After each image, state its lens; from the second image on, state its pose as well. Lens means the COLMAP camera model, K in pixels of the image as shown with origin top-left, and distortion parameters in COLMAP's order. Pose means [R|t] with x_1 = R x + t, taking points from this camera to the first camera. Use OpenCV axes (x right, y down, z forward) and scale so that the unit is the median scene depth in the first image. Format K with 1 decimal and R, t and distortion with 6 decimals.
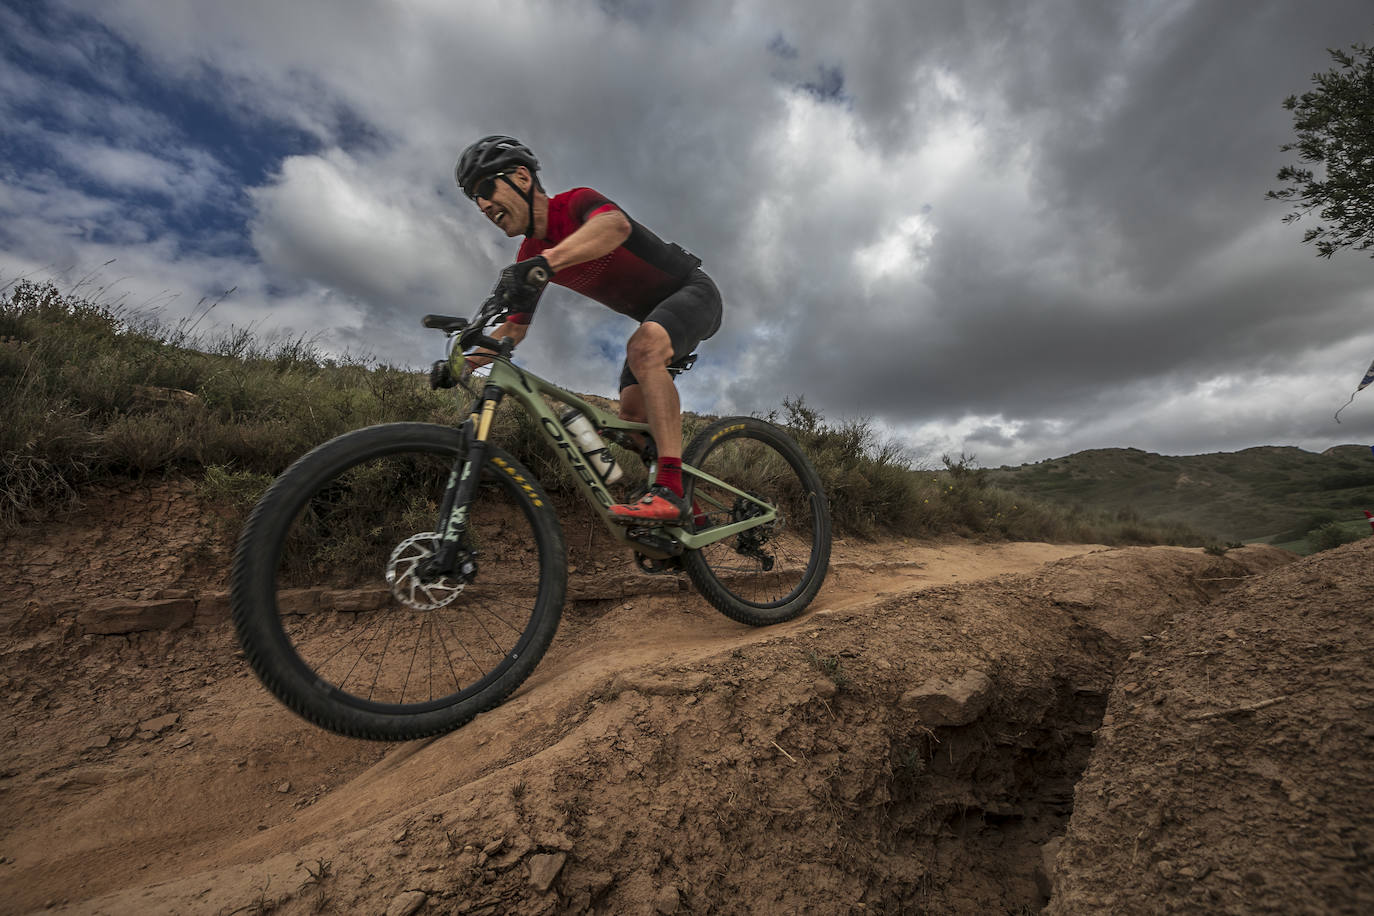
lens RADIAL K [[617.4, 0, 685.5], [0, 617.4, 451.8], [0, 0, 1]] dist [0.005600, -0.002387]
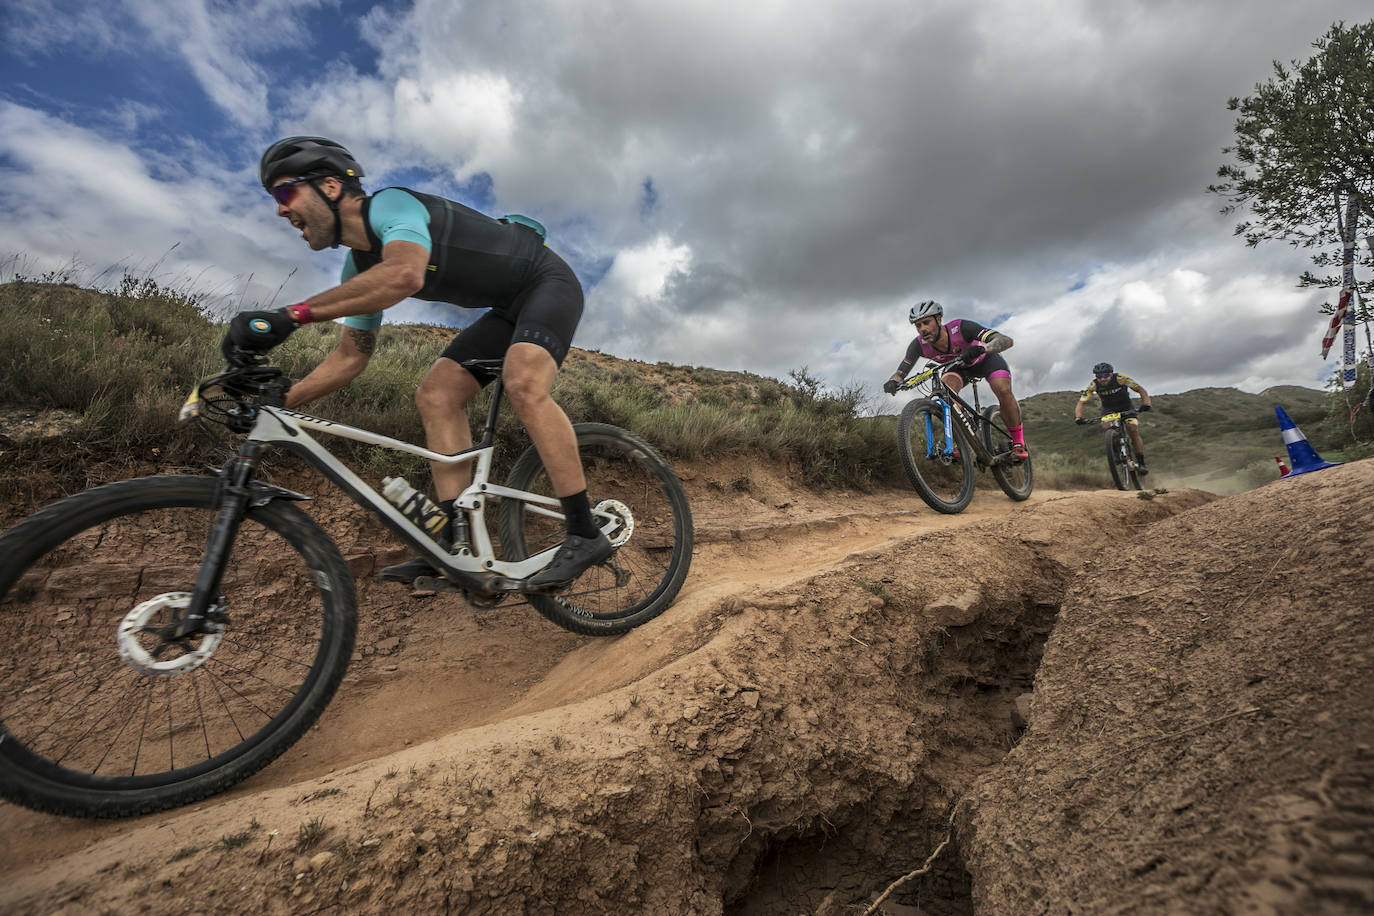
lens RADIAL K [[617.4, 0, 690.4], [0, 617.4, 455.6], [0, 0, 1]] dist [0.005600, -0.002387]
pose [[0.998160, -0.014388, 0.058897, -0.304187], [0.008947, 0.995753, 0.091626, -0.107563], [-0.059965, -0.090930, 0.994050, -0.413115]]
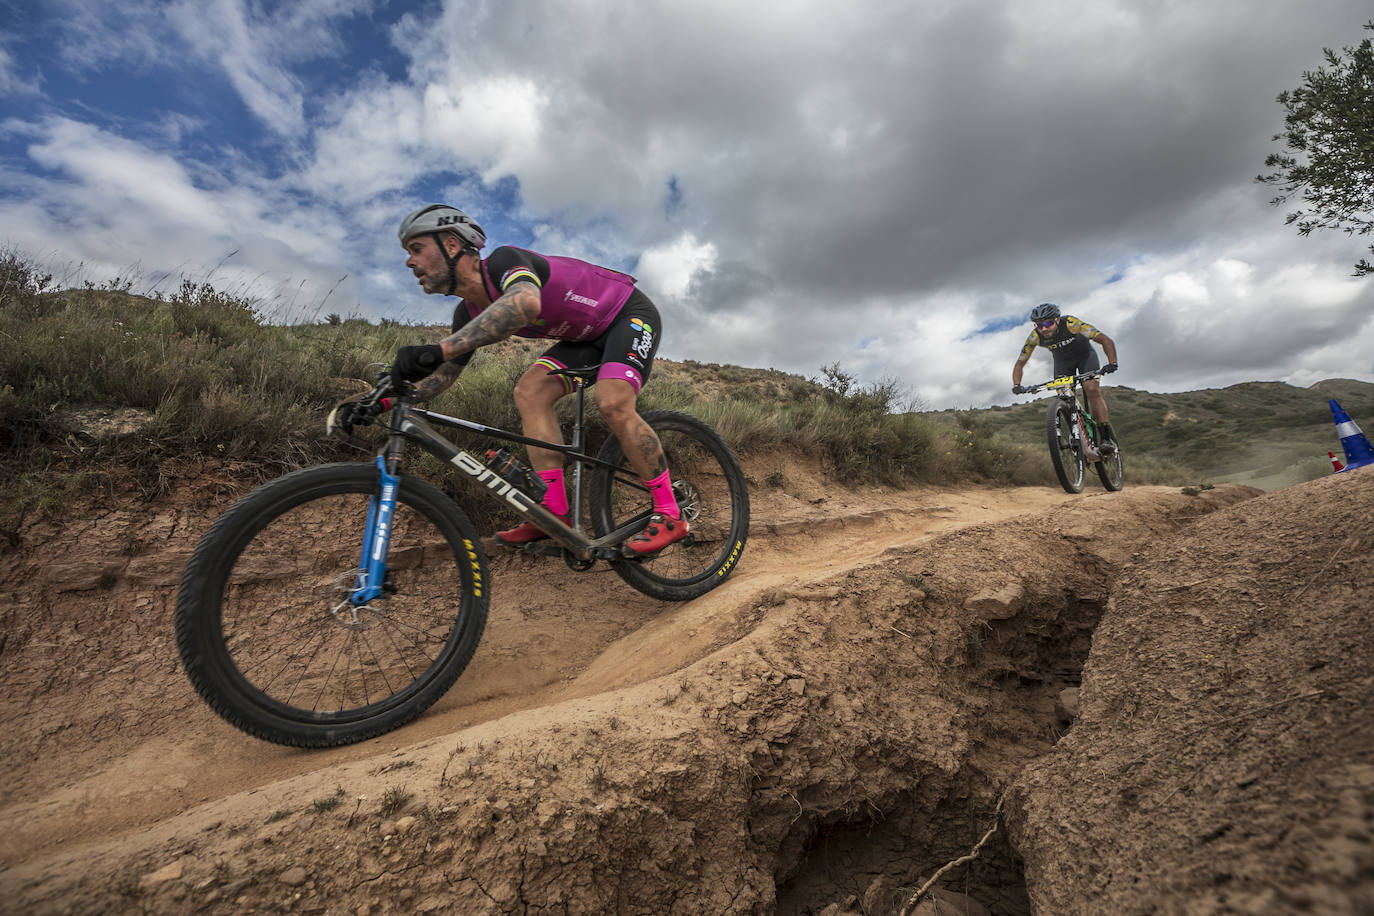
lens RADIAL K [[617.4, 0, 689.8], [0, 617.4, 454.8], [0, 0, 1]] dist [0.005600, -0.002387]
pose [[0.999711, -0.017285, 0.016708, -0.344267], [0.015667, 0.995587, 0.092529, -0.099623], [-0.018234, -0.092241, 0.995570, -0.440053]]
